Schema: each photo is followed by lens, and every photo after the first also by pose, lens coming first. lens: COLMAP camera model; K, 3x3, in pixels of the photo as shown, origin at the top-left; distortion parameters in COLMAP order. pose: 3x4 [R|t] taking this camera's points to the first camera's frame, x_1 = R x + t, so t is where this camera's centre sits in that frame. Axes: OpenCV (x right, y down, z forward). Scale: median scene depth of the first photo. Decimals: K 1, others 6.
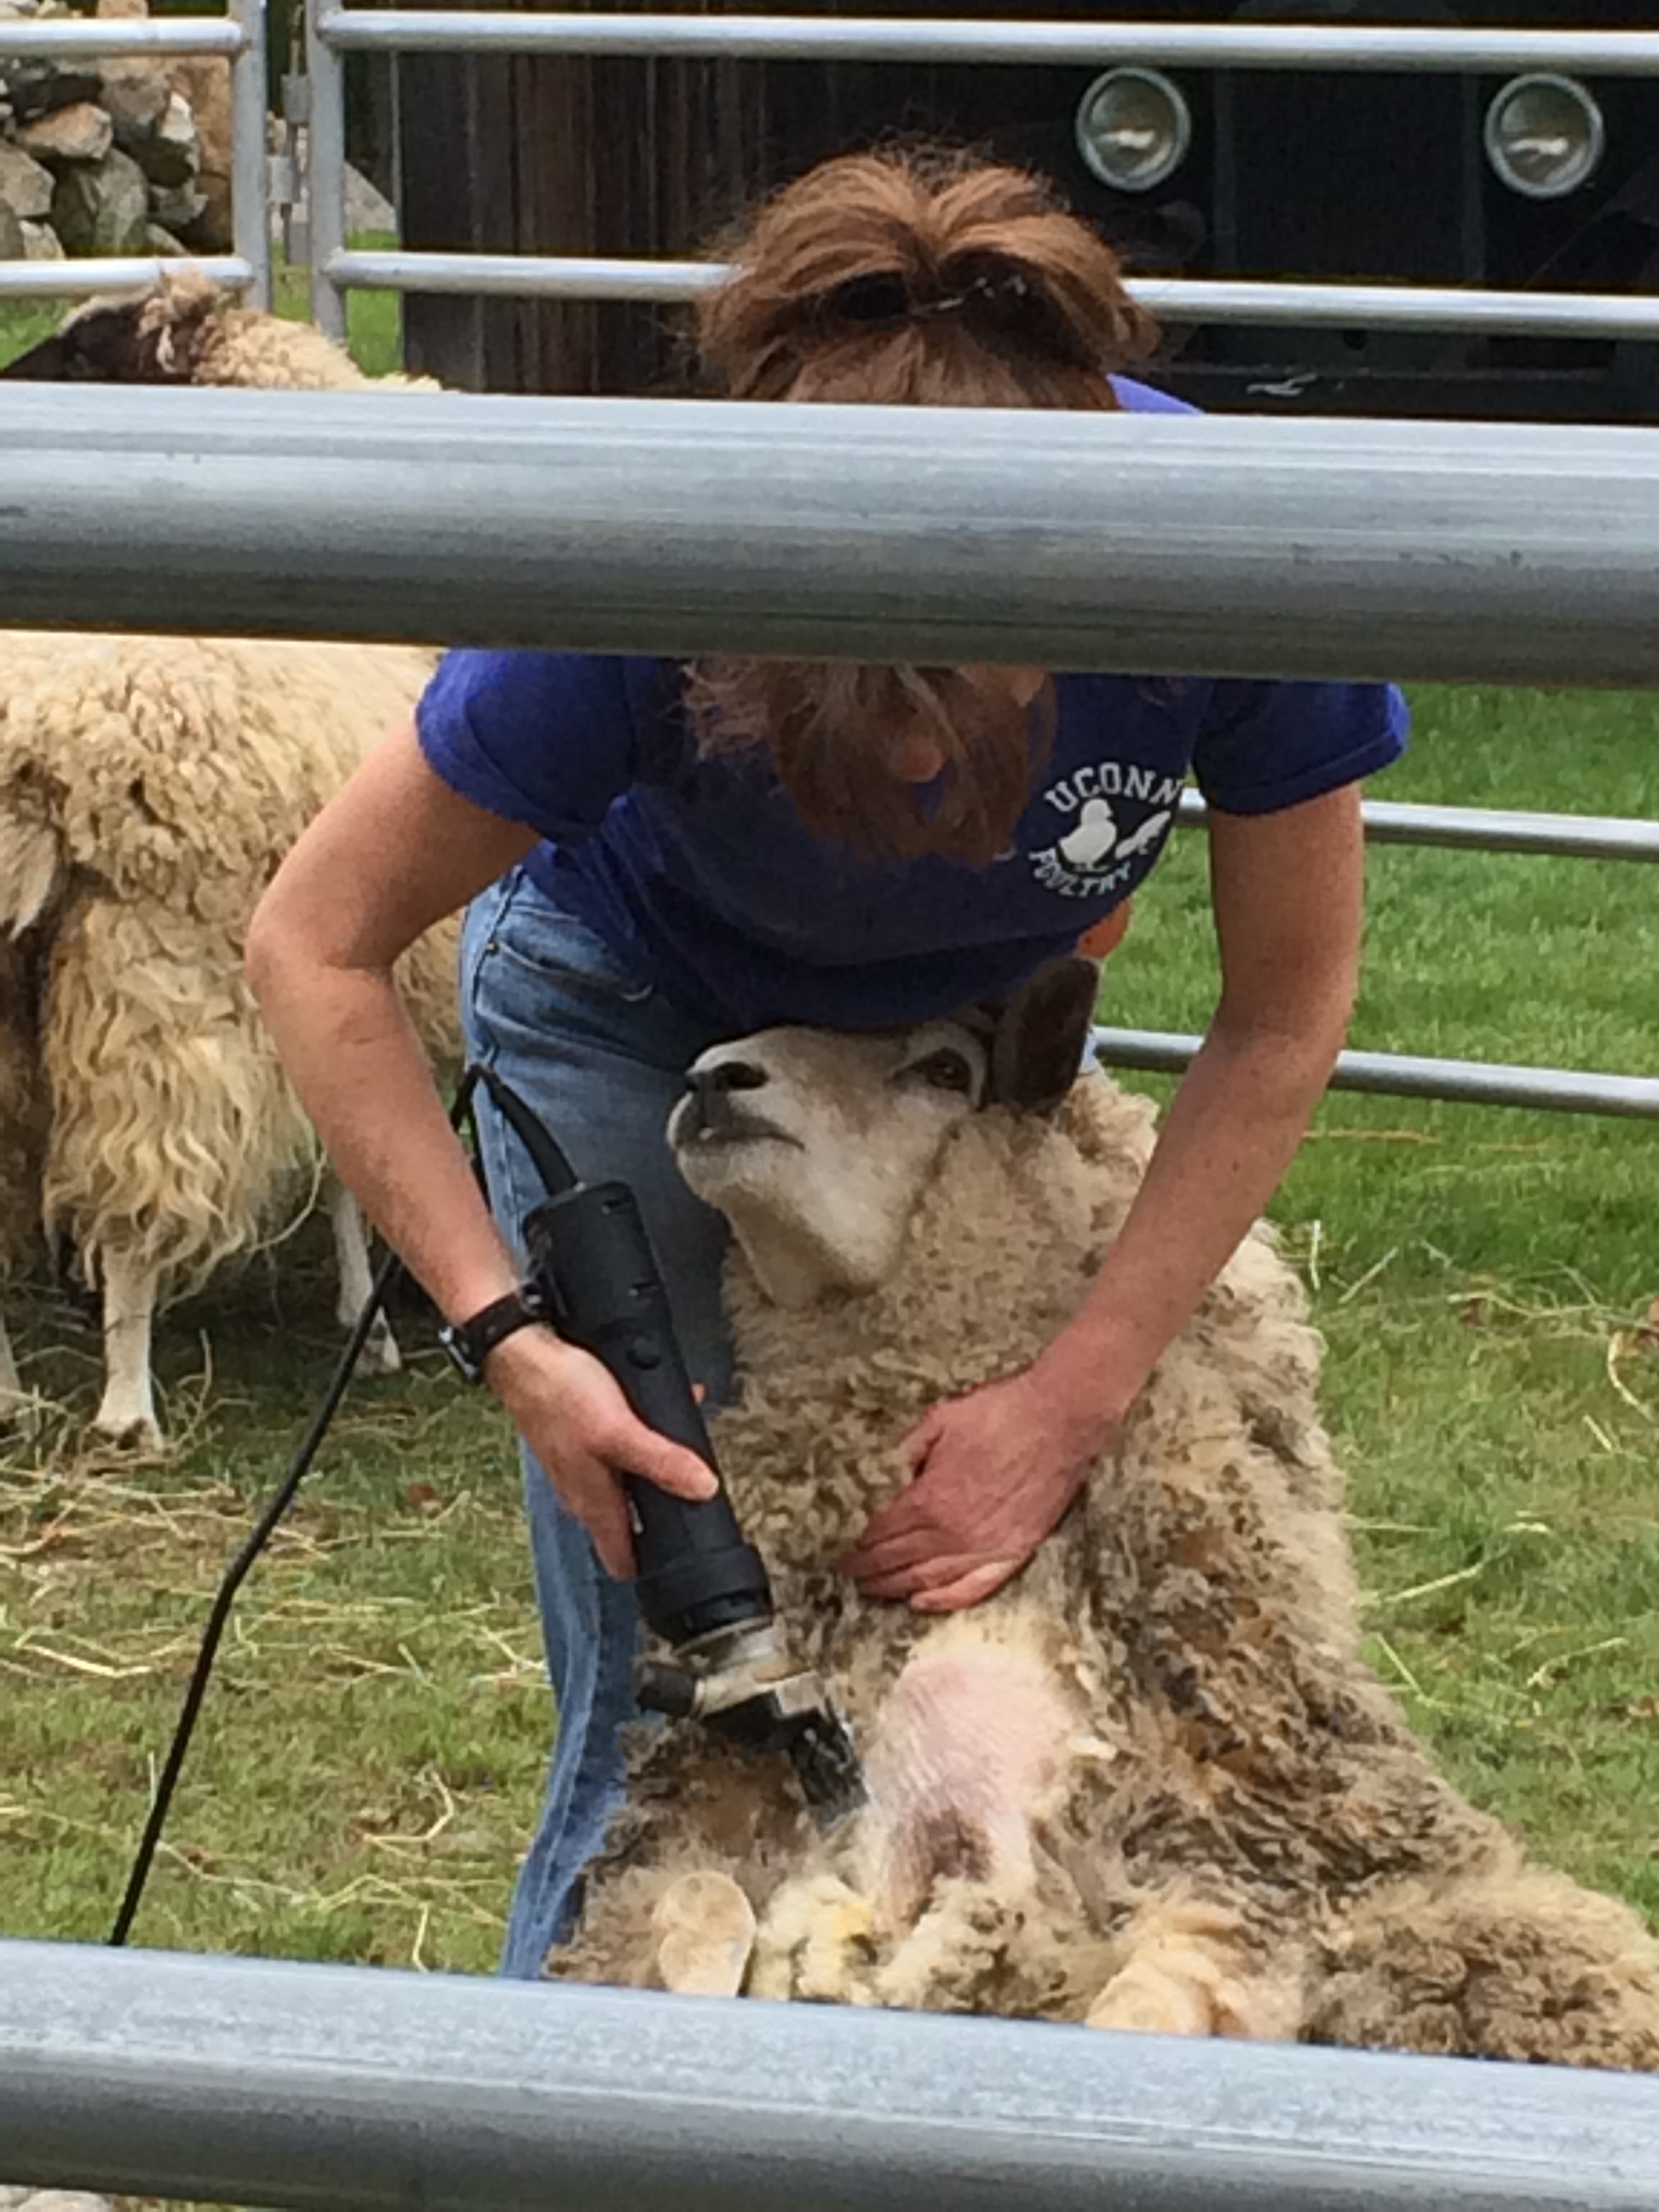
lens RADIAL K [[8154.9, 0, 831.0], [0, 8154.9, 1111.2], [0, 0, 1]] dist [0.759530, 0.000000]
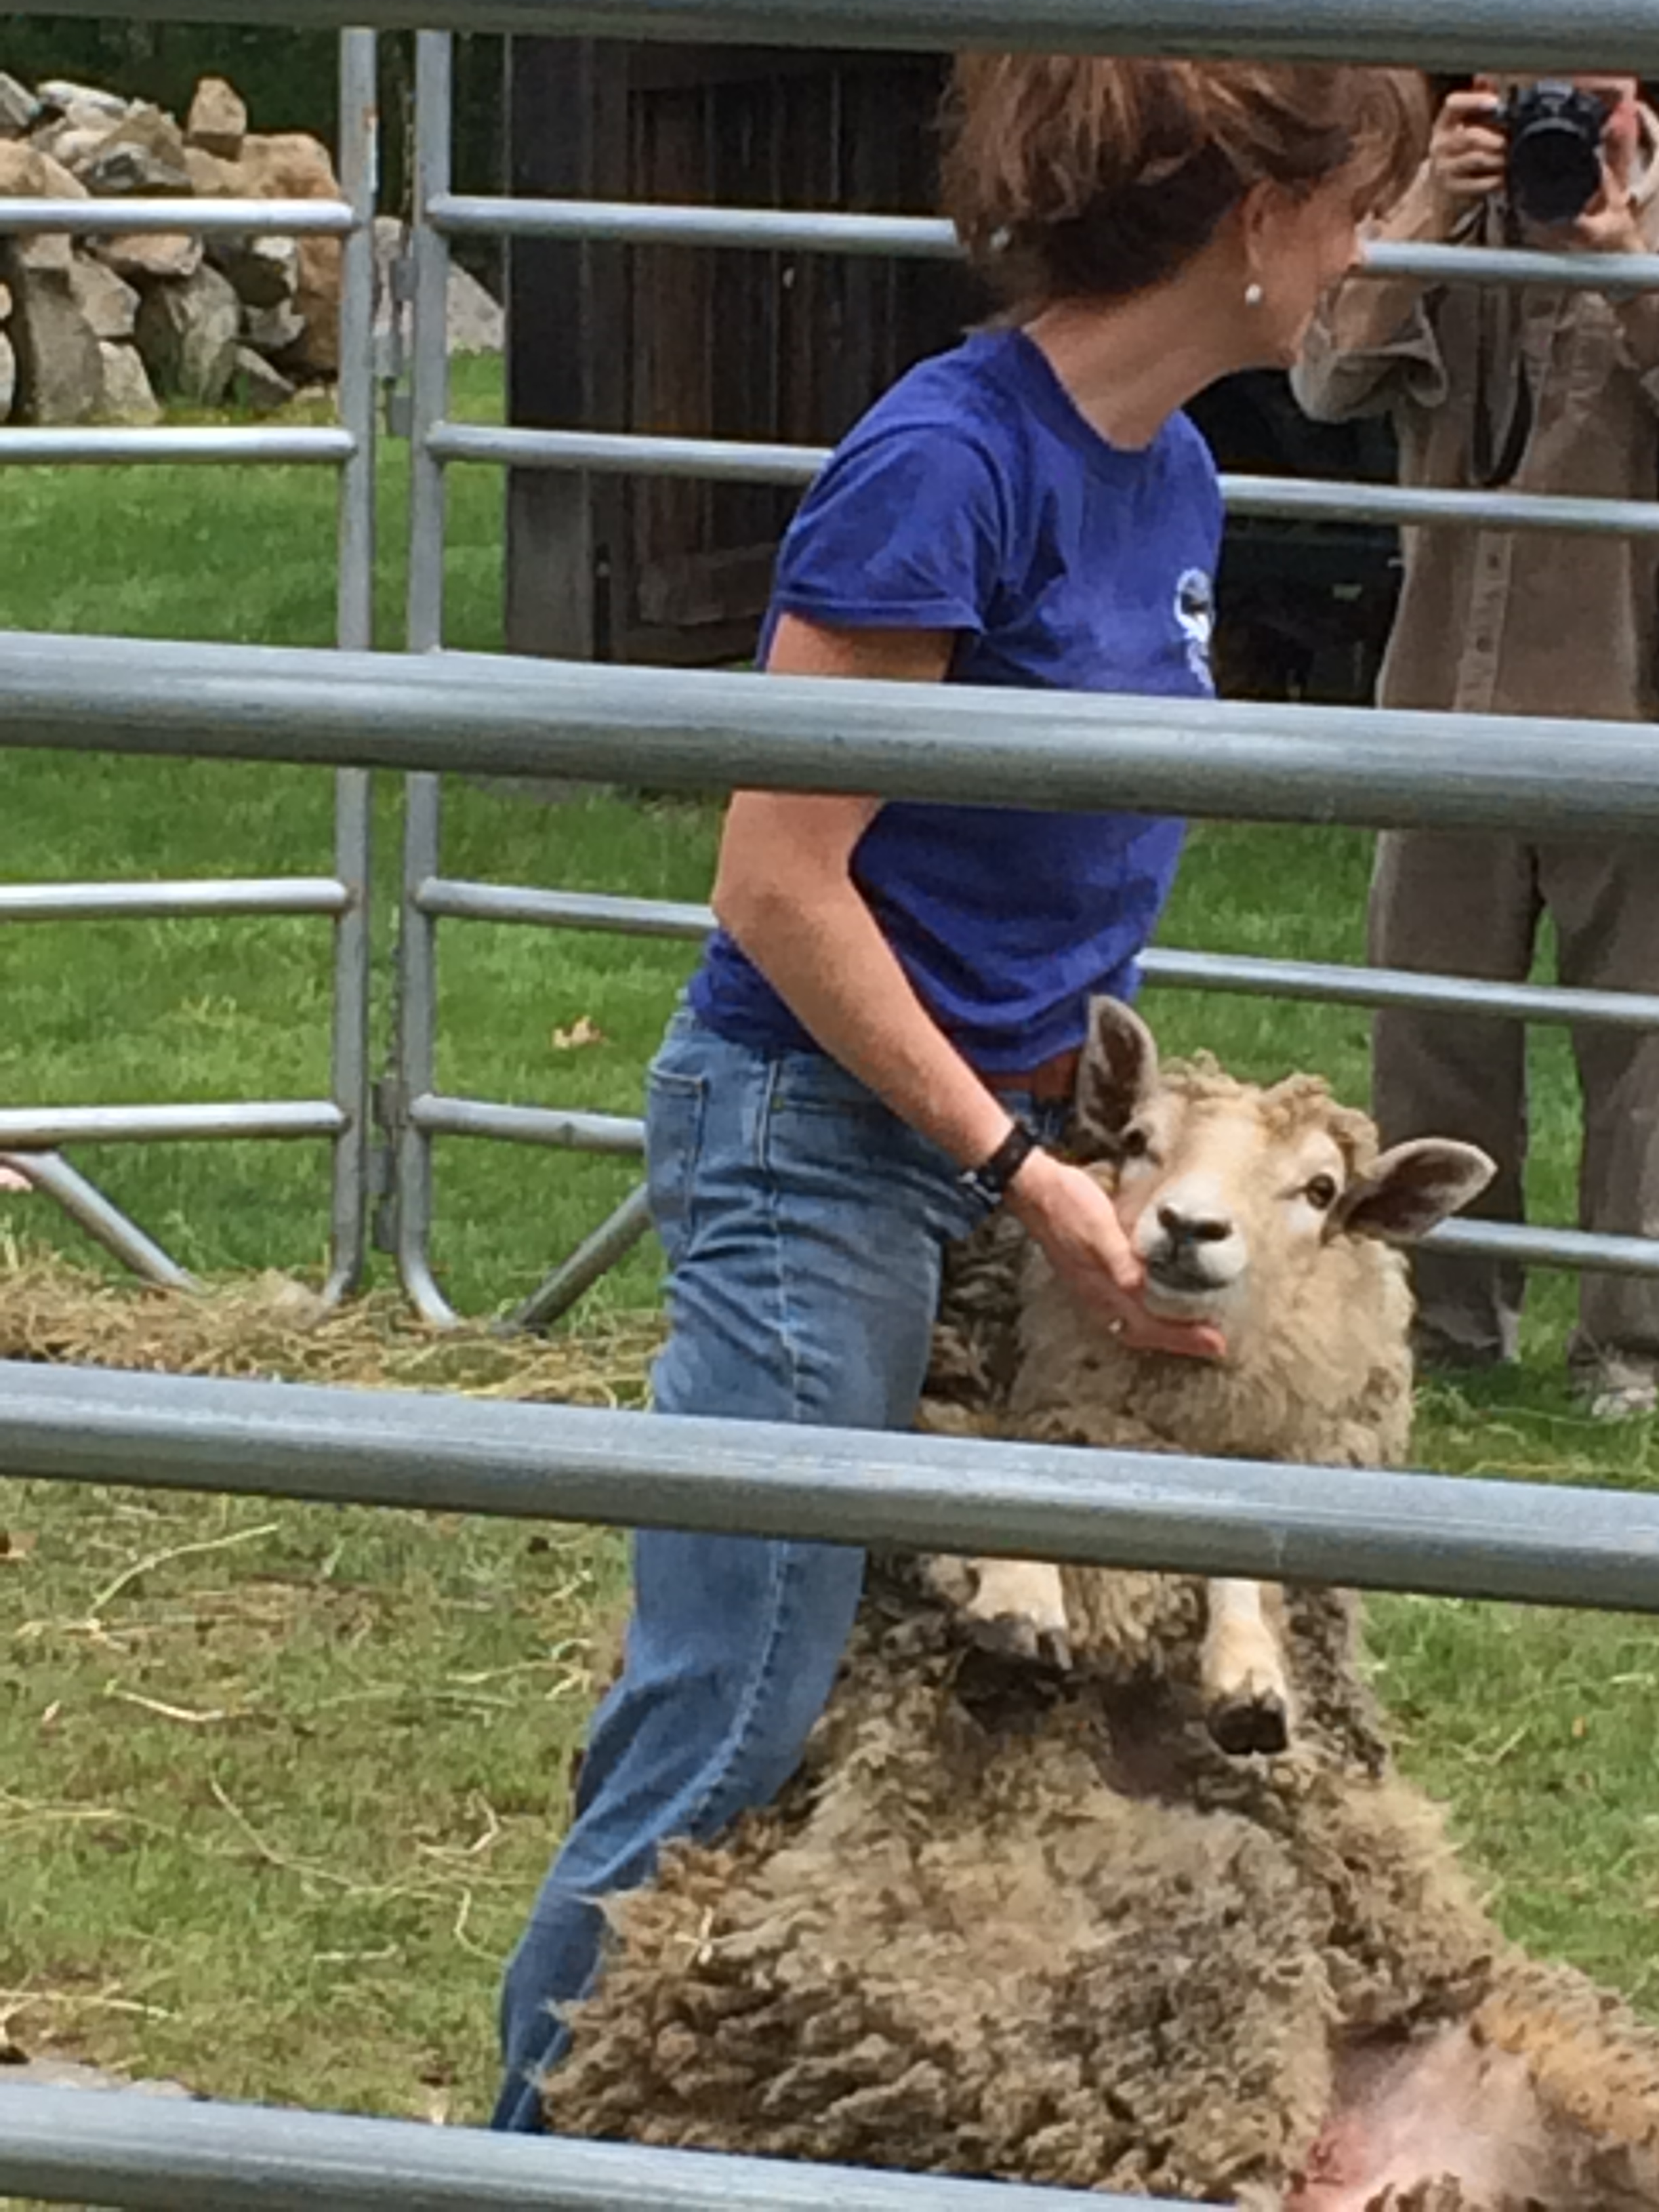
lens RADIAL K [[9676.0, 0, 829.0], [0, 9676.0, 1102.0], [0, 0, 1]] dist [1.628939, 0.000000]
pose [[0.999488, 0.025815, -0.018926, 0.021178], [-0.026345, 0.999252, -0.028321, 0.020861], [0.018181, 0.028805, 0.999420, -0.323702]]
